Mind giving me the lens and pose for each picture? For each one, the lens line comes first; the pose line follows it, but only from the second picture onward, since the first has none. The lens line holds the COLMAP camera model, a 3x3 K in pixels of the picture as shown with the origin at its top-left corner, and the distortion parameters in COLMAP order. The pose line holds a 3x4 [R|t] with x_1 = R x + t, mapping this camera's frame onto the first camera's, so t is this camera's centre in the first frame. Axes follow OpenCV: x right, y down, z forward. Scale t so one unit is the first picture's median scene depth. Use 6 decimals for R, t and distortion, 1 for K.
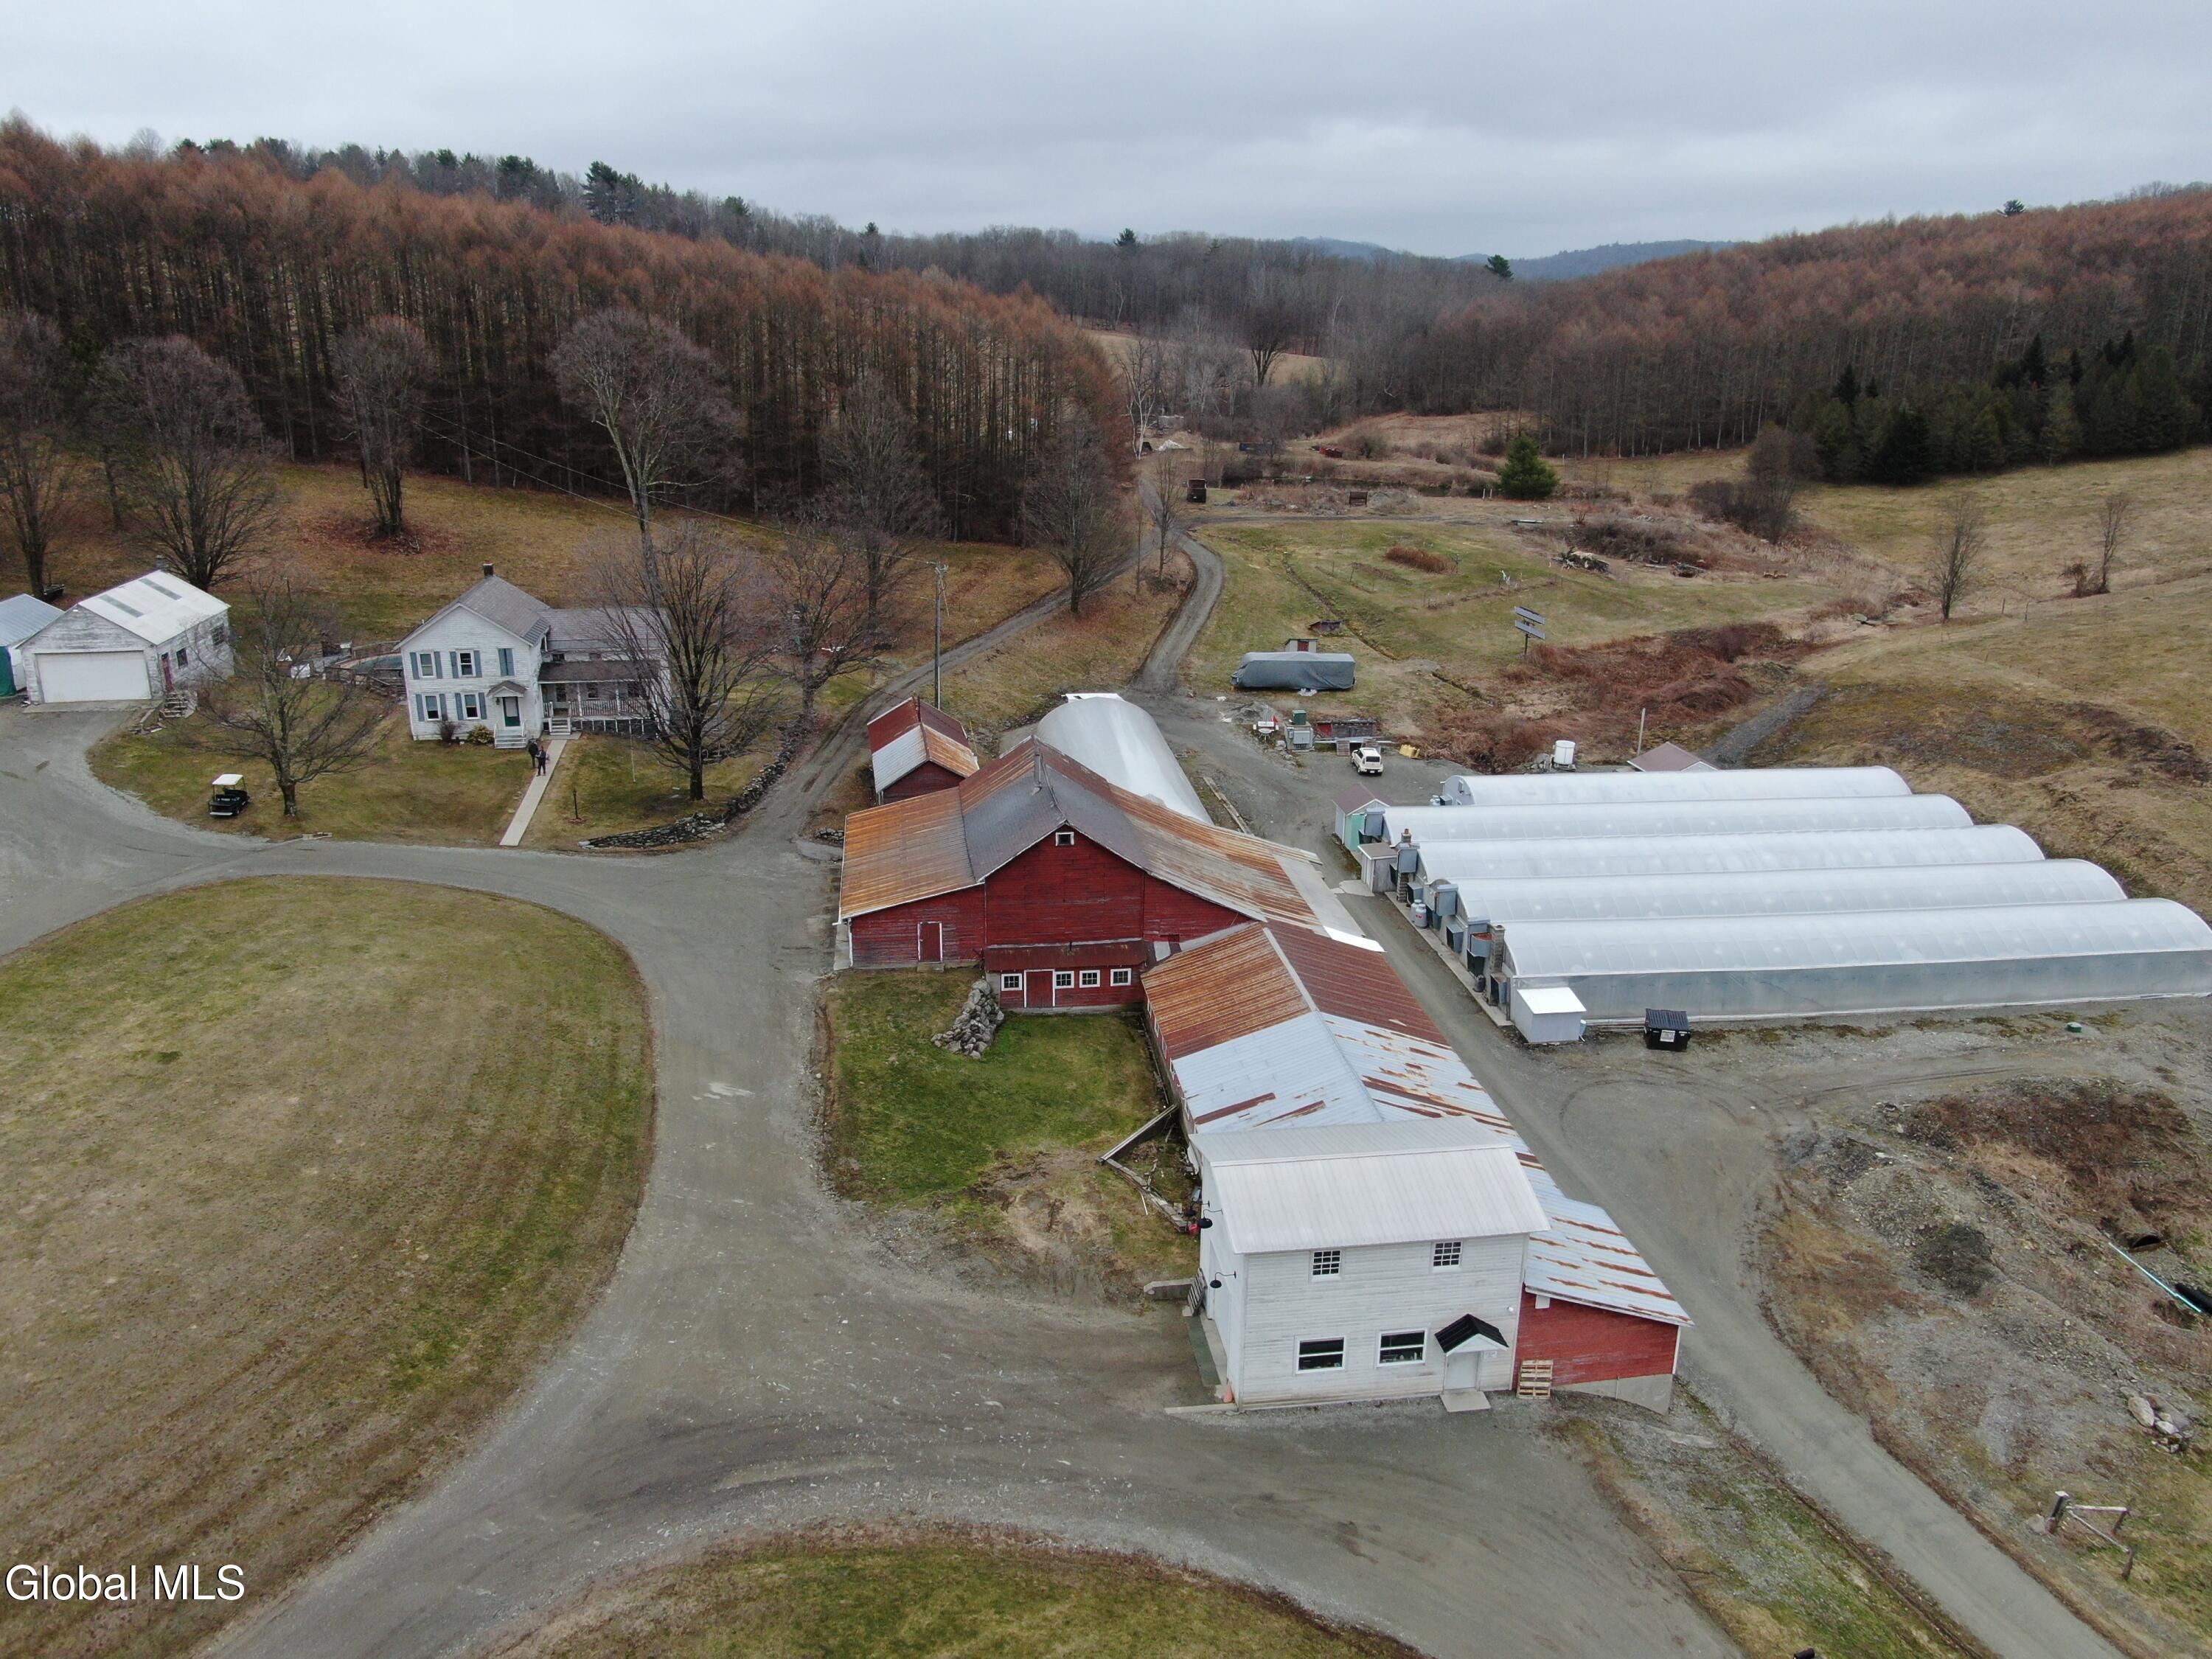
lens RADIAL K [[1584.3, 0, 1109.0], [0, 1584.3, 831.6], [0, 0, 1]] dist [-0.023254, 0.007319]
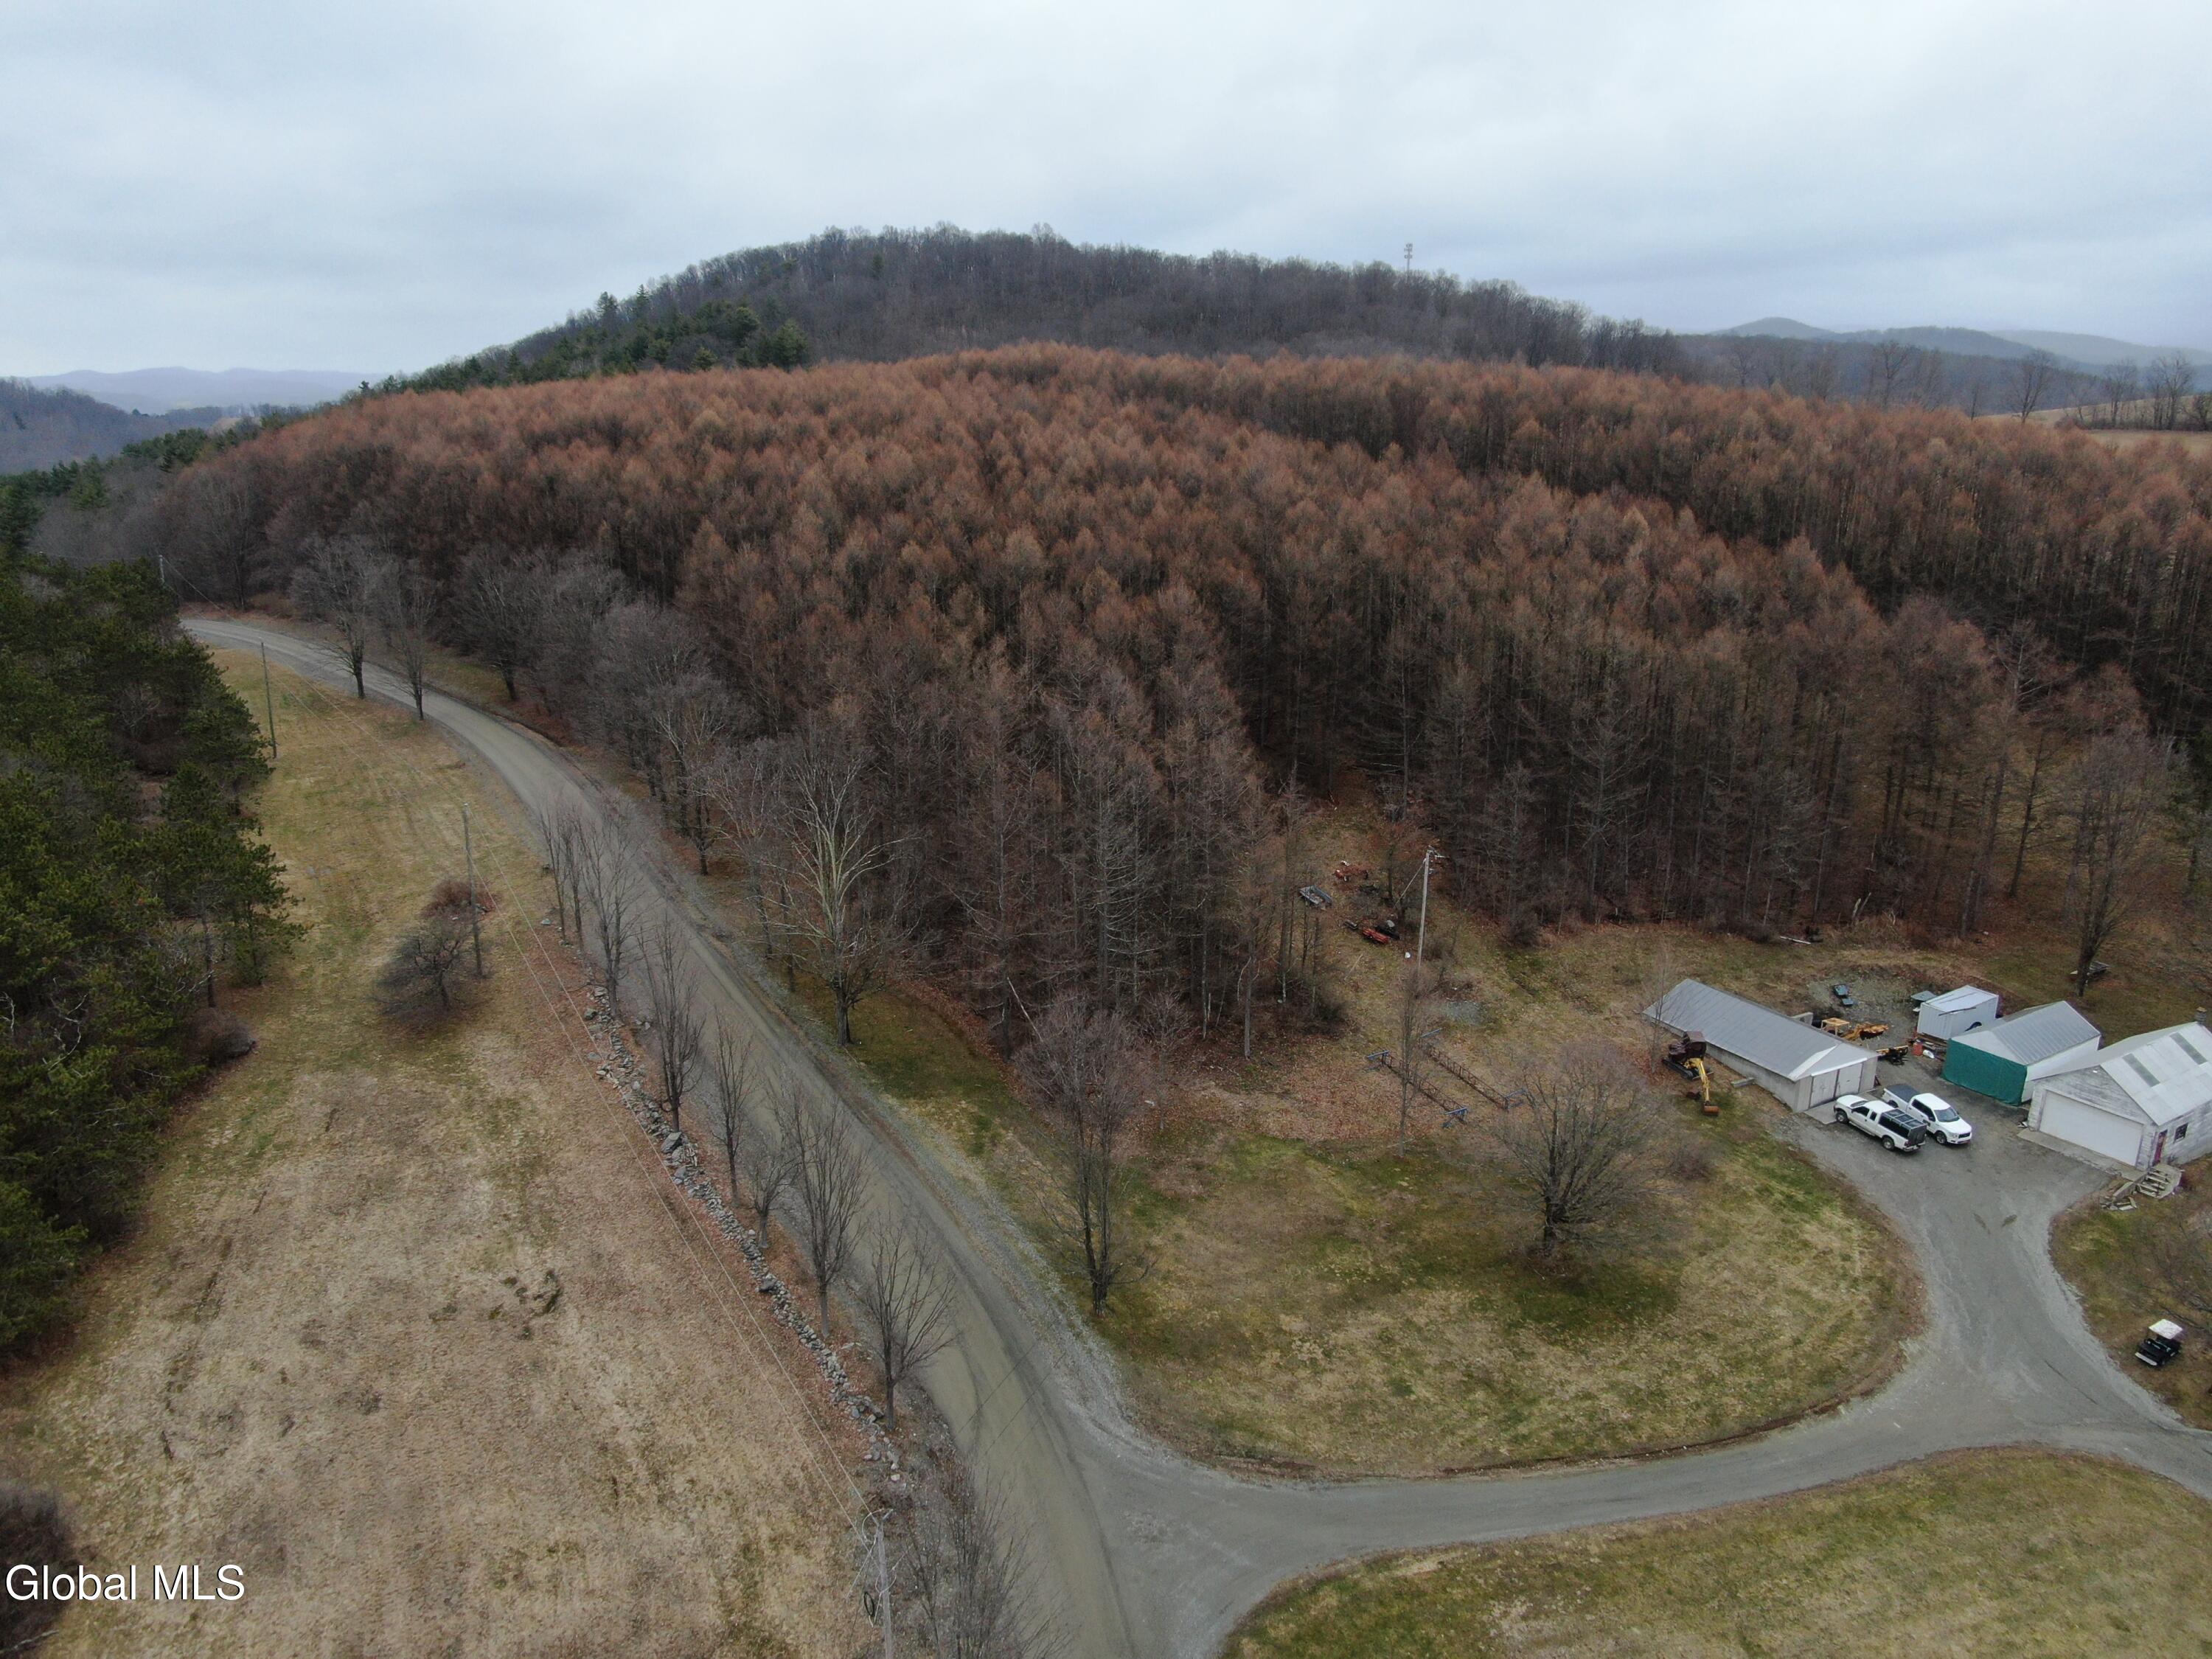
lens RADIAL K [[1584.3, 0, 1105.0], [0, 1584.3, 829.8], [0, 0, 1]] dist [-0.023254, 0.007319]
pose [[0.376939, 0.244732, -0.893321, 0.002190], [-0.284203, 0.948498, 0.139928, -0.180584], [0.881559, 0.201140, 0.427079, -0.059978]]
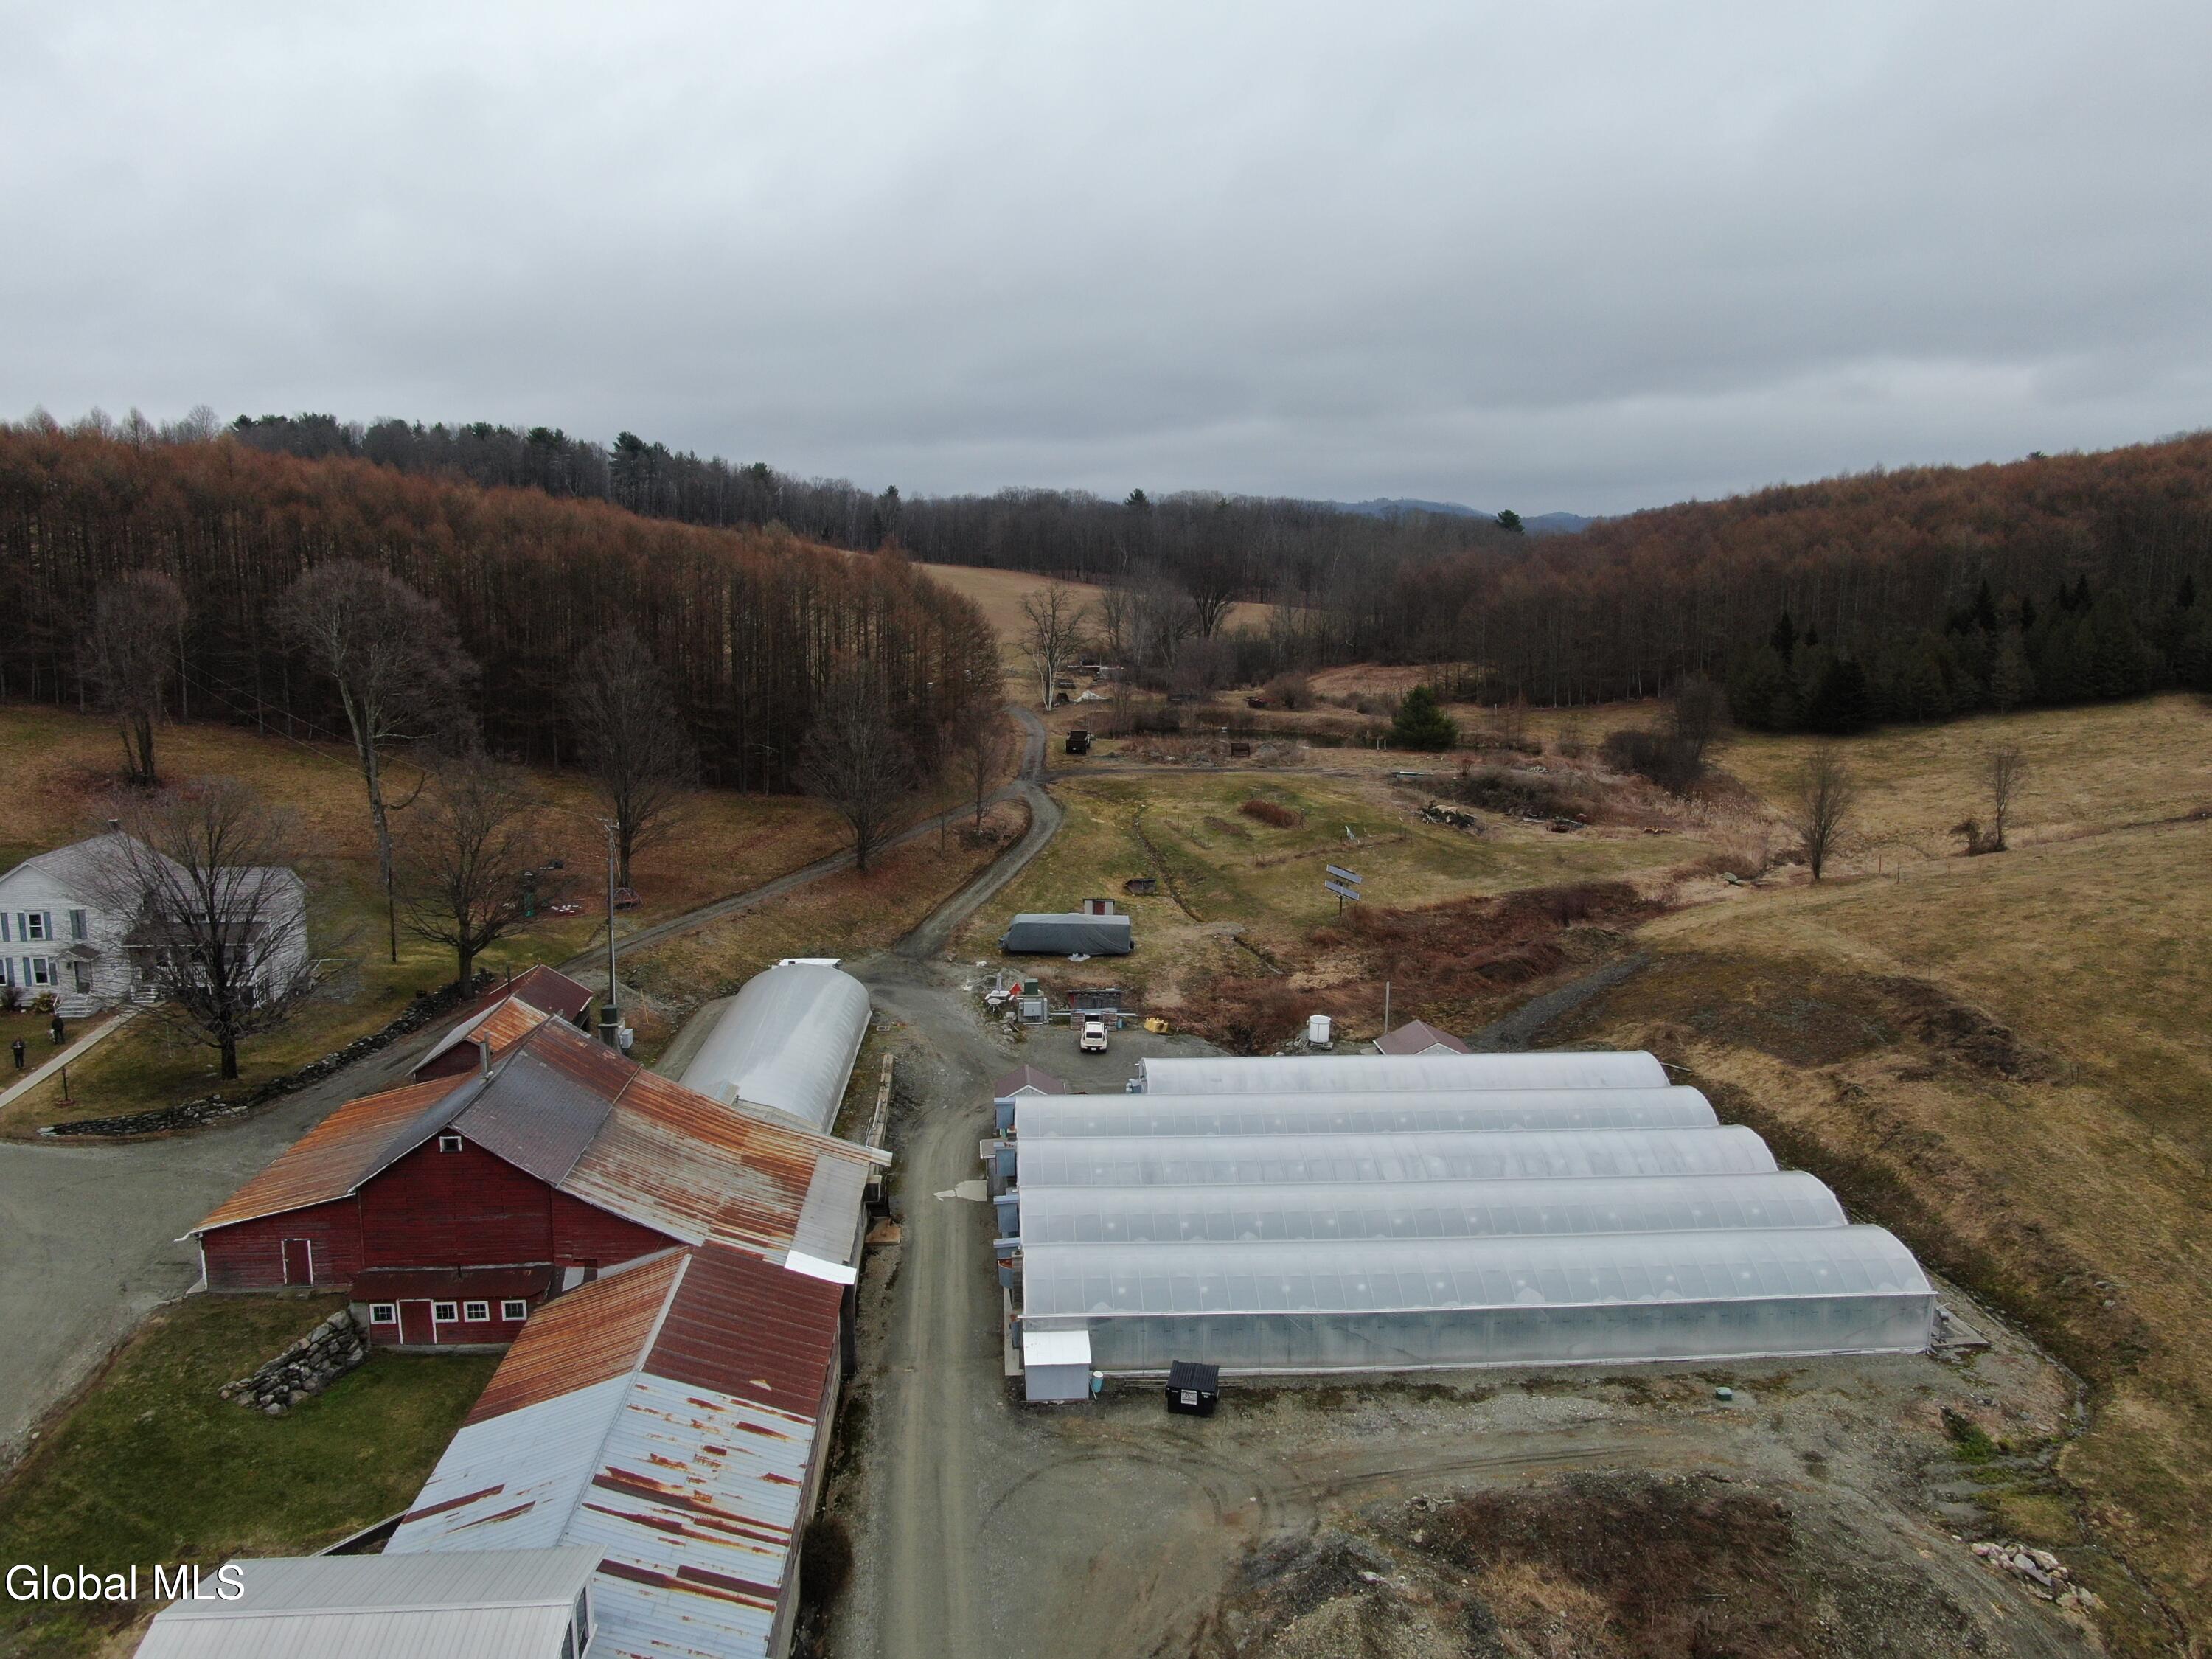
lens RADIAL K [[1584.3, 0, 1109.9], [0, 1584.3, 832.0], [0, 0, 1]] dist [-0.023254, 0.007319]
pose [[0.998094, 0.003493, -0.061619, 0.214607], [-0.012893, 0.988169, -0.152829, -0.020672], [0.060356, 0.153332, 0.986330, 0.084234]]
